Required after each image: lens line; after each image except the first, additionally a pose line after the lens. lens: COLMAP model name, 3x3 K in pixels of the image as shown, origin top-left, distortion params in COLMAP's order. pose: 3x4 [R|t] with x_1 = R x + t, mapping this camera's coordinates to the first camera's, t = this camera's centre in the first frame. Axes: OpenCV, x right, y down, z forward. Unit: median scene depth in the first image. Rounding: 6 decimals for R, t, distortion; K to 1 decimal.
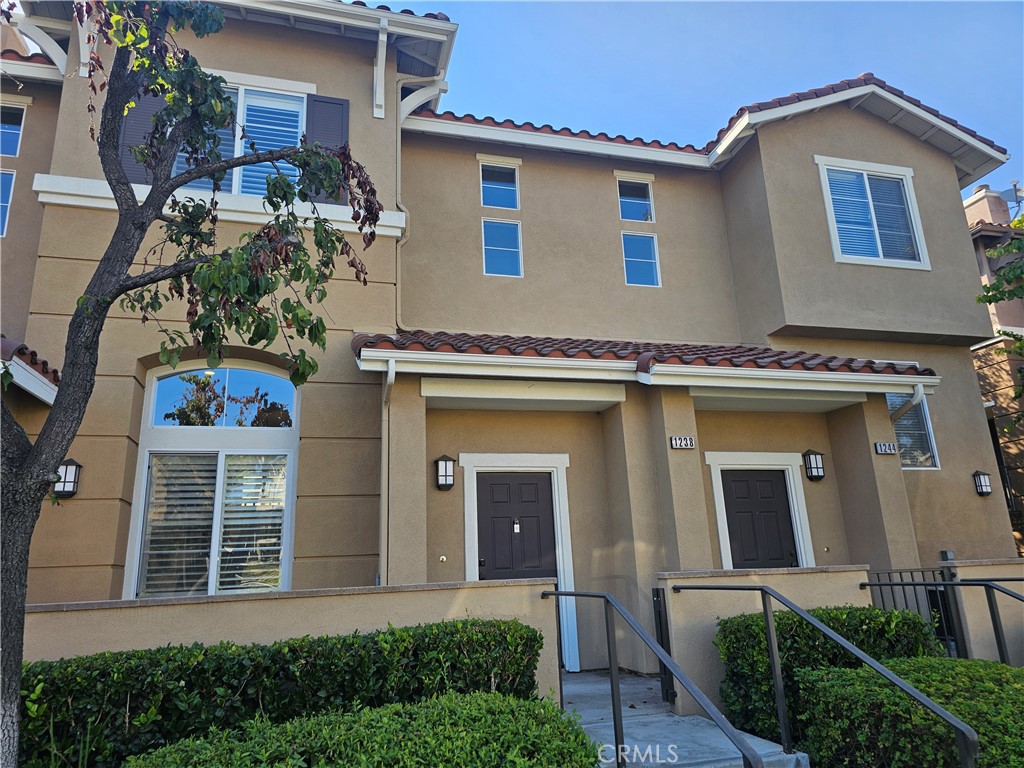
lens RADIAL K [[685.9, 0, 512.6], [0, 685.9, 386.8], [0, 0, 1]] dist [0.053321, -0.044738]
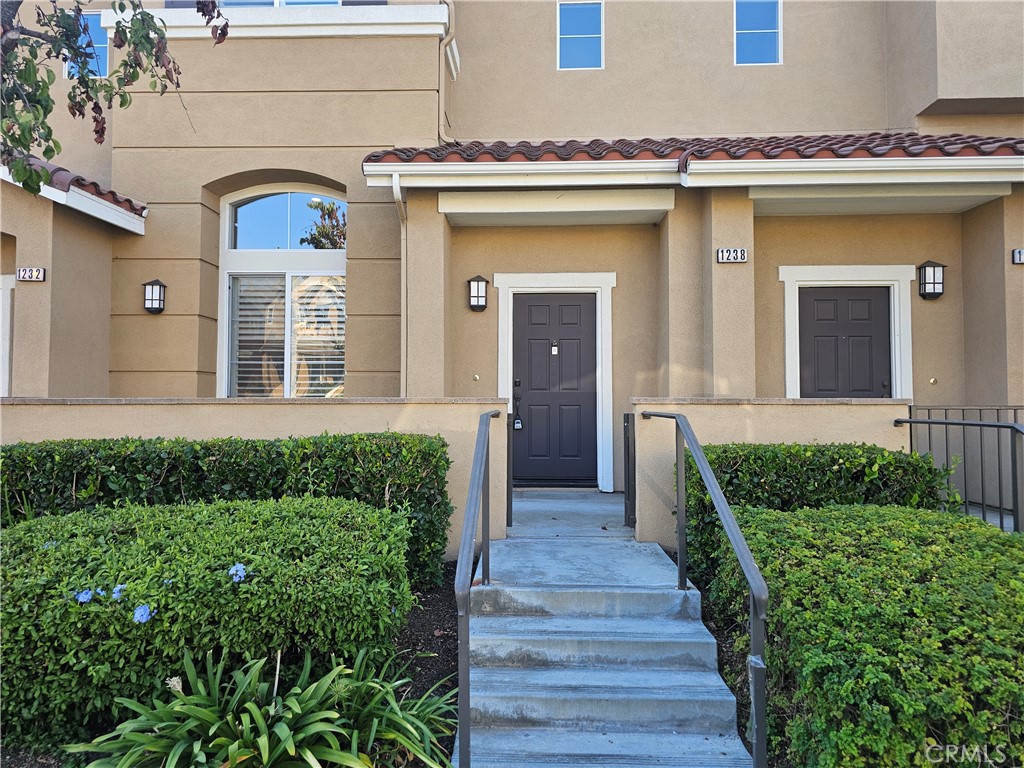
lens RADIAL K [[685.9, 0, 505.6], [0, 685.9, 376.6], [0, 0, 1]] dist [0.053321, -0.044738]
pose [[0.951114, 0.032713, -0.307102, 0.244357], [0.040559, 0.972531, 0.229211, 0.018924], [0.306164, -0.230462, 0.923662, 0.081006]]
